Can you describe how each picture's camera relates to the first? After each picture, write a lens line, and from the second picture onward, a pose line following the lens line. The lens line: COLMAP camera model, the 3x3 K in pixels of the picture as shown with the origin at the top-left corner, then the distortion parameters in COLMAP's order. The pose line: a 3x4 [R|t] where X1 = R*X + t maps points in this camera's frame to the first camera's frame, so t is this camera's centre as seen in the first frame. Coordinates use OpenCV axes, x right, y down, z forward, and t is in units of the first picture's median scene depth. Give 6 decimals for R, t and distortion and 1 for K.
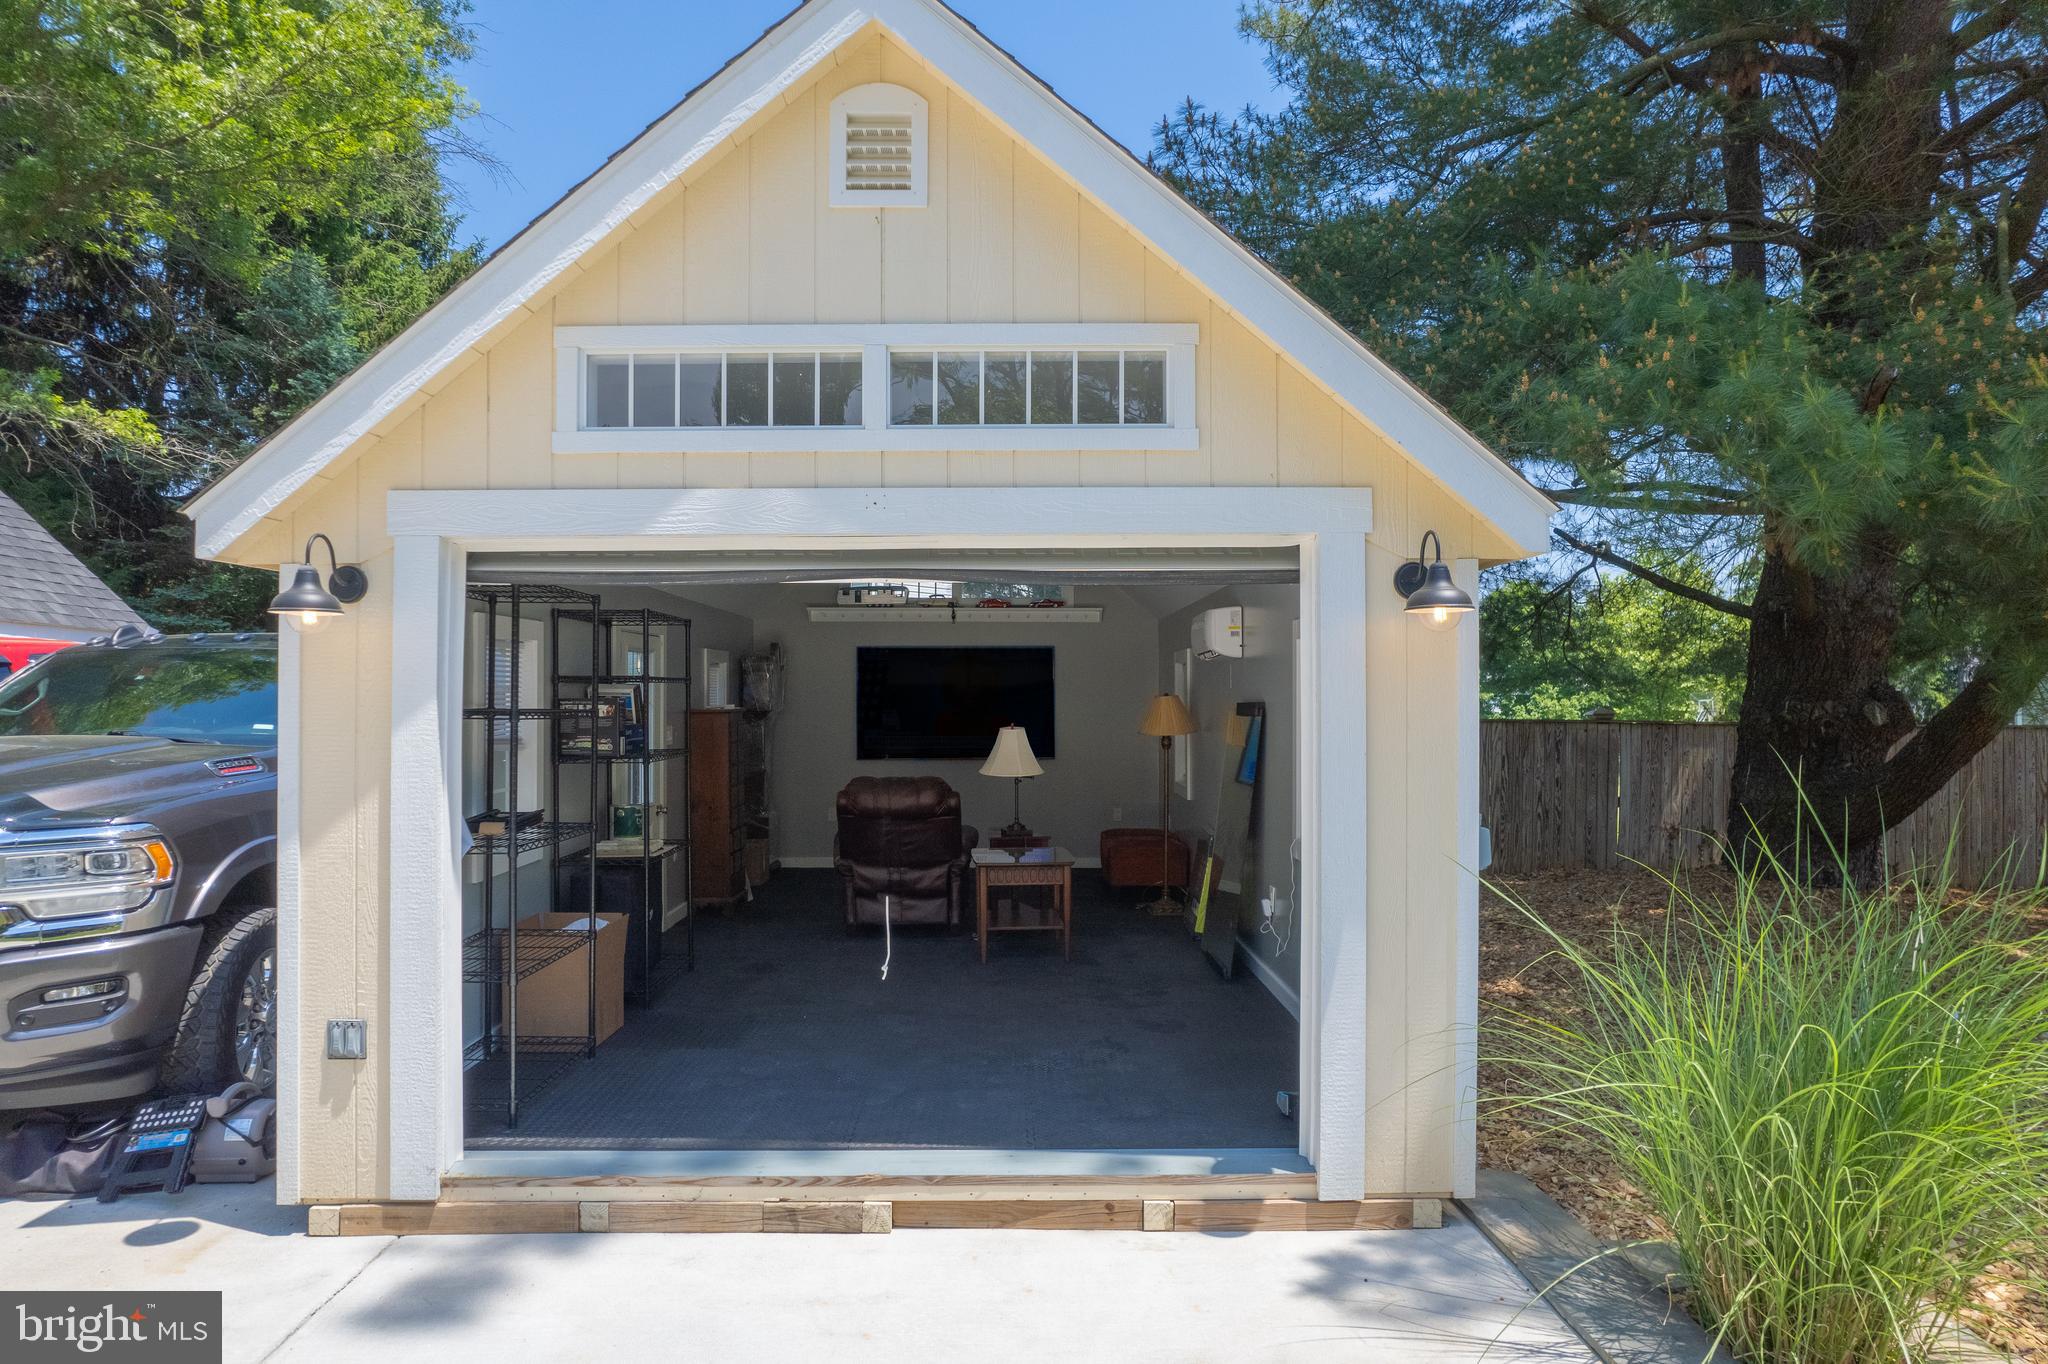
lens RADIAL K [[1314.7, 0, 1053.5], [0, 1314.7, 682.0], [0, 0, 1]] dist [-0.051987, 0.027974]
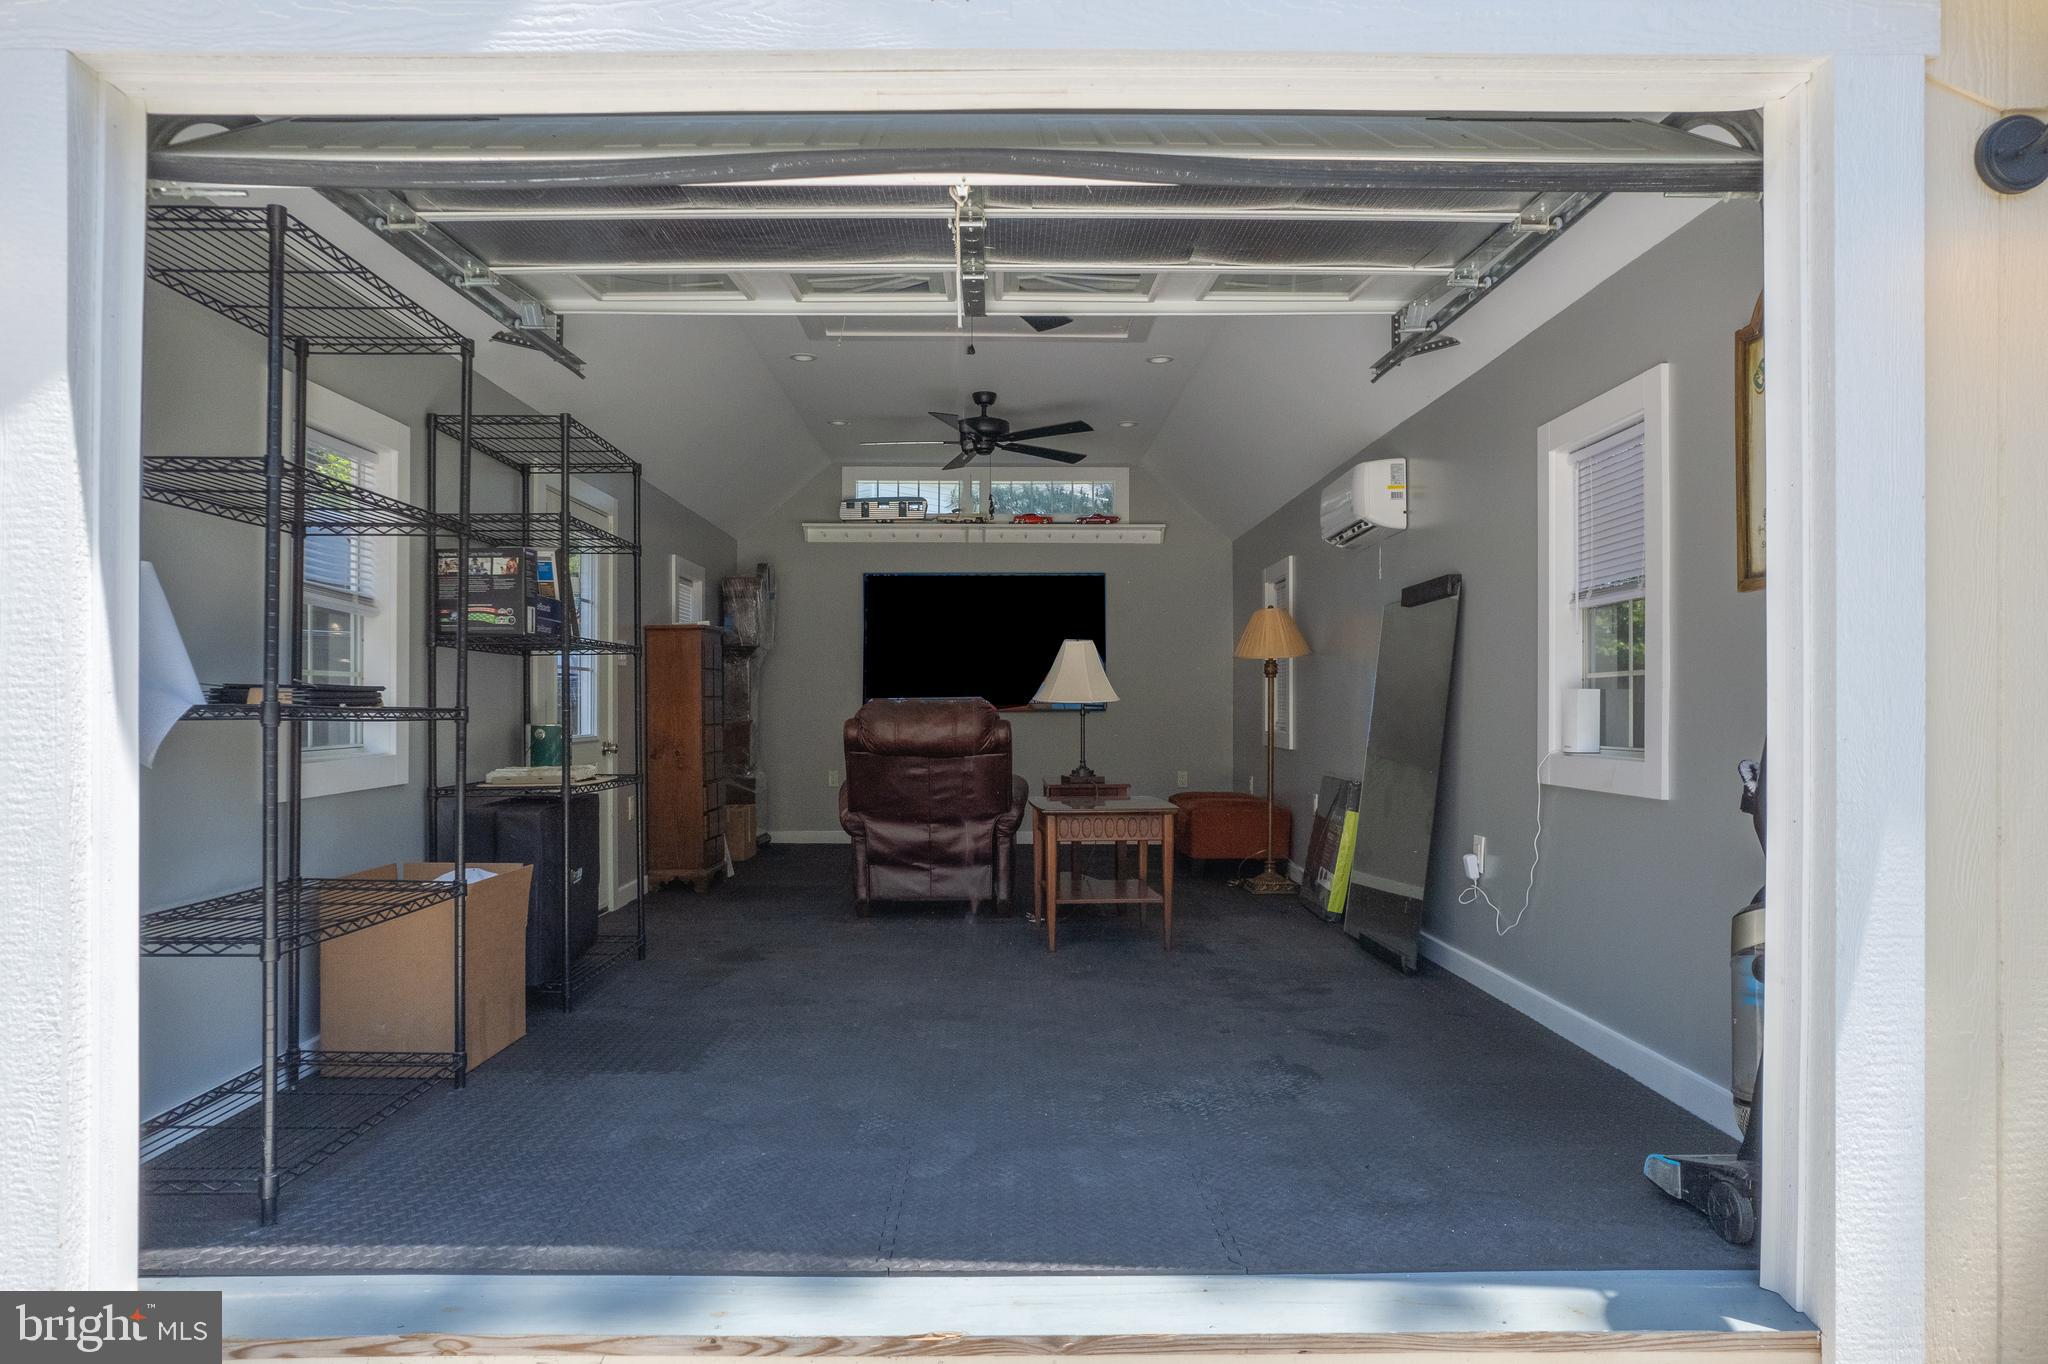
lens RADIAL K [[1294.5, 0, 1028.2], [0, 1294.5, 709.4], [0, 0, 1]] dist [-0.065919, 0.057539]
pose [[0.999942, 0.000741, -0.010764, -0.056847], [-0.000658, 0.999970, 0.007745, 0.075890], [0.010769, -0.007738, 0.999912, 0.289946]]
